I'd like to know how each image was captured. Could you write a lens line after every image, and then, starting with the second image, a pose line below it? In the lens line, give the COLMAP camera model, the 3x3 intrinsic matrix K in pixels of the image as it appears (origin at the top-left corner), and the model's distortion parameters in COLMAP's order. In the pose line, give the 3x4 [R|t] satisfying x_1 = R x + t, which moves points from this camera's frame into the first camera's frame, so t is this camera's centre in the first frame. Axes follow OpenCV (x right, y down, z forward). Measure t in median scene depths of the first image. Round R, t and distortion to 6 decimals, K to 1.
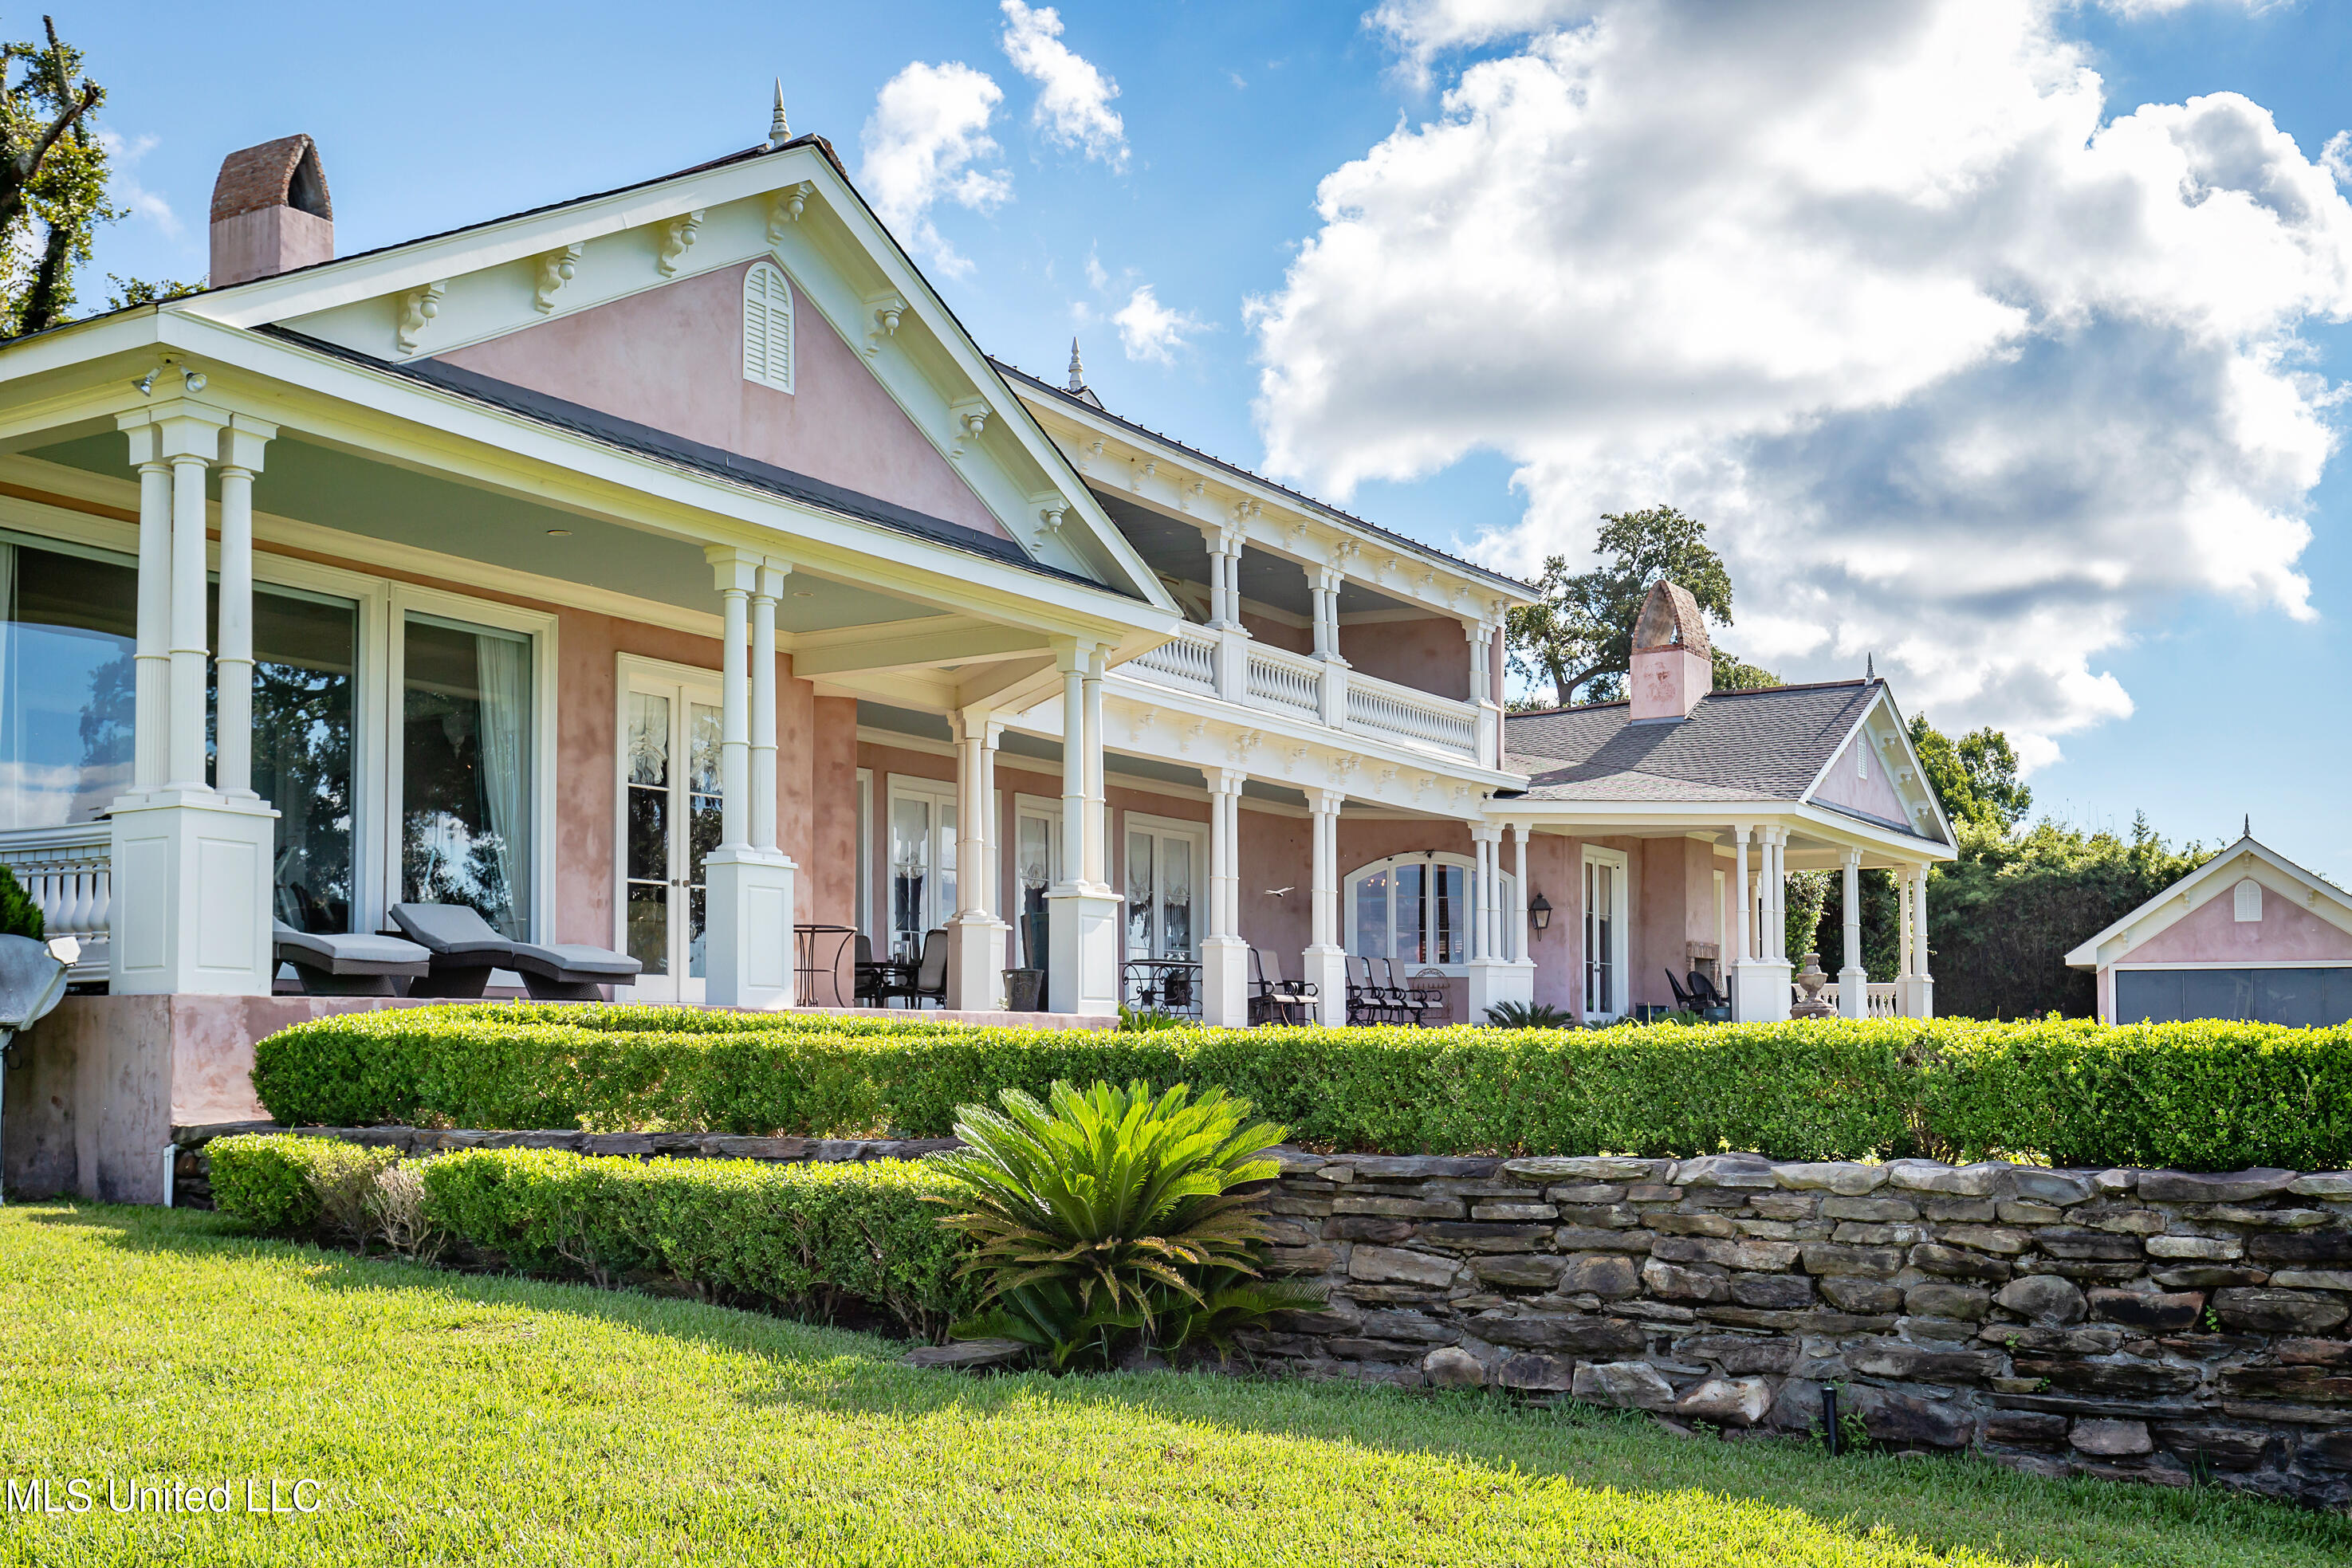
lens RADIAL K [[2338.0, 0, 1178.2], [0, 2338.0, 786.3], [0, 0, 1]] dist [0.010522, 0.007378]
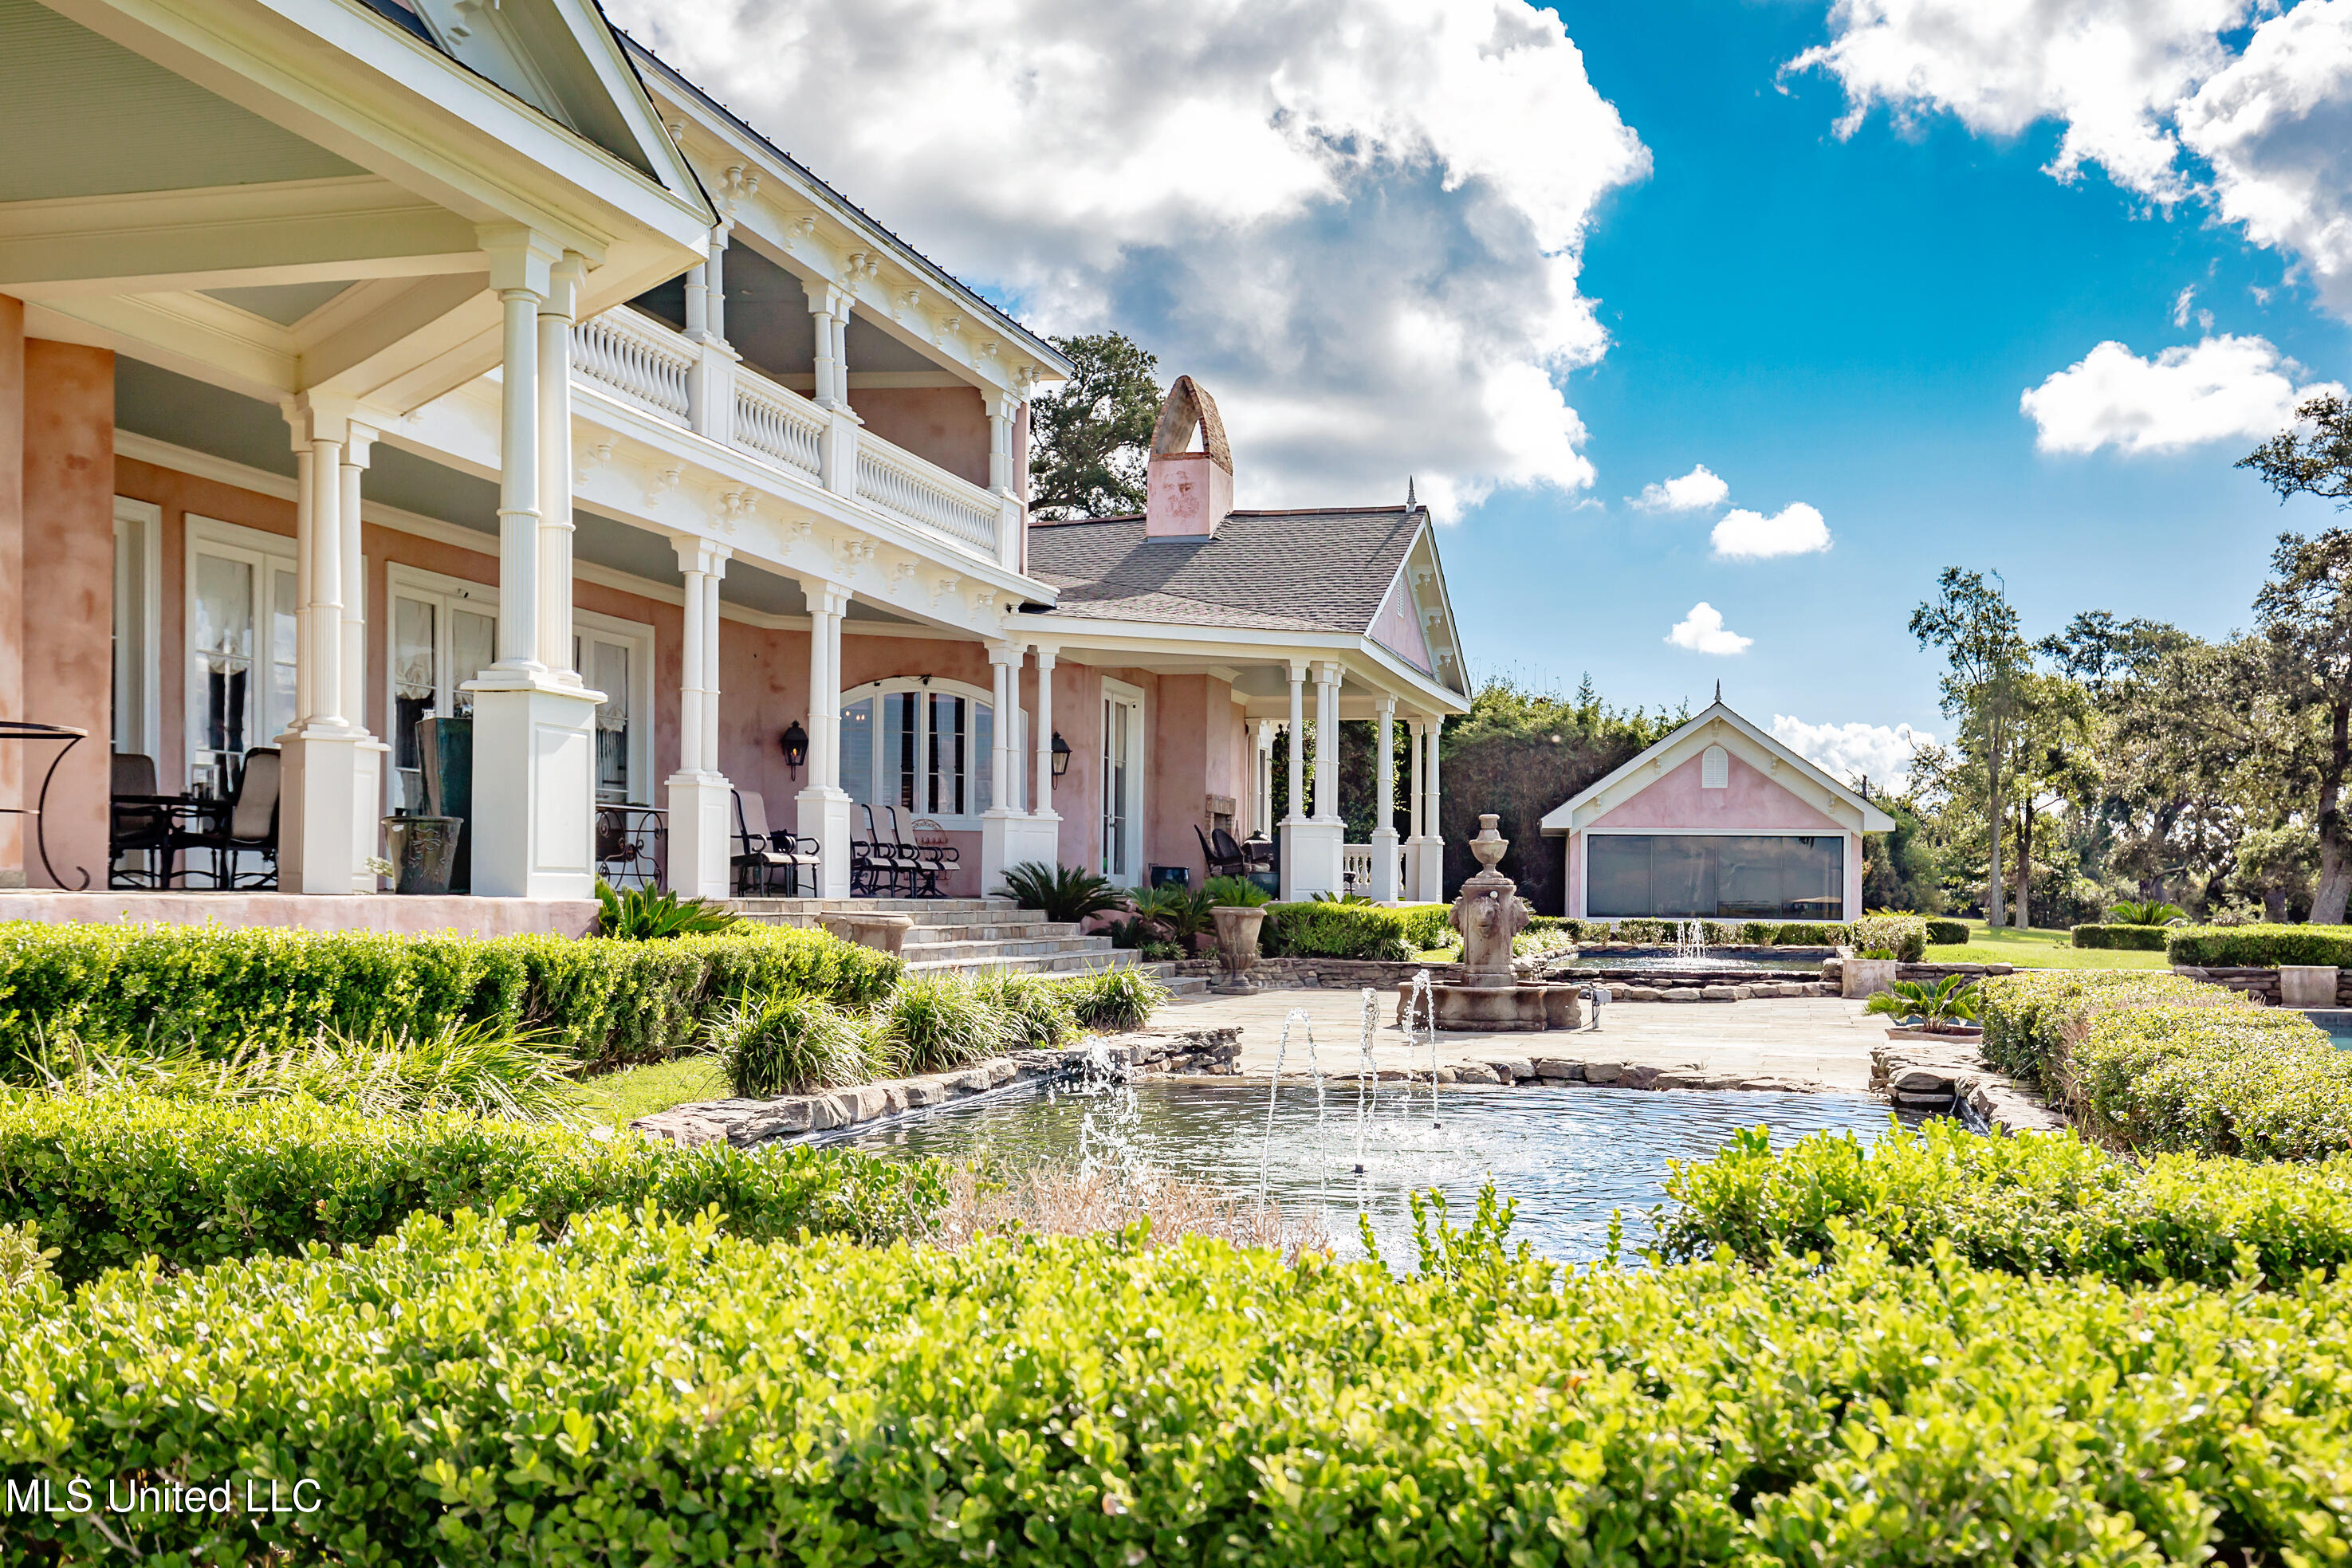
lens RADIAL K [[2214.6, 0, 1251.4], [0, 2214.6, 865.6], [0, 0, 1]] dist [0.003992, 0.004893]
pose [[0.951689, 0.015445, 0.306673, -0.024139], [-0.046133, 0.994590, 0.093074, 0.018967], [-0.303577, -0.102725, 0.947253, 0.262998]]
